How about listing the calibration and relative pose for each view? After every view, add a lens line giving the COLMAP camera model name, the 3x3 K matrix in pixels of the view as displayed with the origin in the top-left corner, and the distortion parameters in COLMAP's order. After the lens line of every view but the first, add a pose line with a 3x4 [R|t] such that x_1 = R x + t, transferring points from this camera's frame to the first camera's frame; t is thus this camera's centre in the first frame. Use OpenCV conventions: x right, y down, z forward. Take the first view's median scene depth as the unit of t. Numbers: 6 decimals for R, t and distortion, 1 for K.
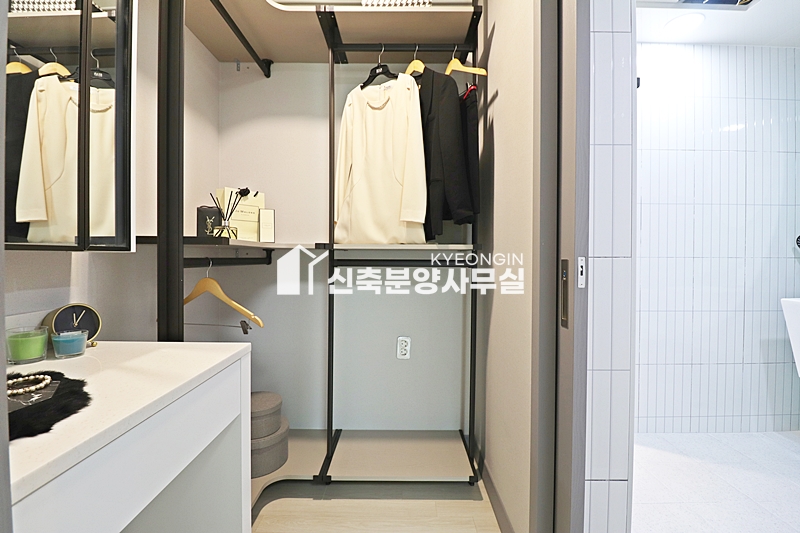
lens RADIAL K [[371.8, 0, 399.8], [0, 371.8, 264.0], [0, 0, 1]] dist [-0.021245, -0.001408]
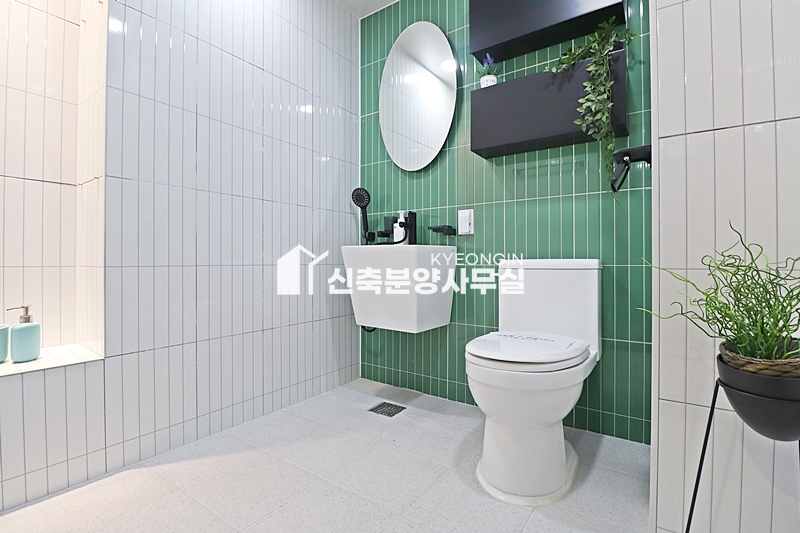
lens RADIAL K [[371.8, 0, 401.0], [0, 371.8, 264.4], [0, 0, 1]] dist [-0.021245, -0.001408]
pose [[0.569076, -0.007940, 0.822247, 0.297499], [0.012252, 0.999924, 0.001176, 0.130462], [-0.822194, 0.009404, 0.569130, 0.277910]]
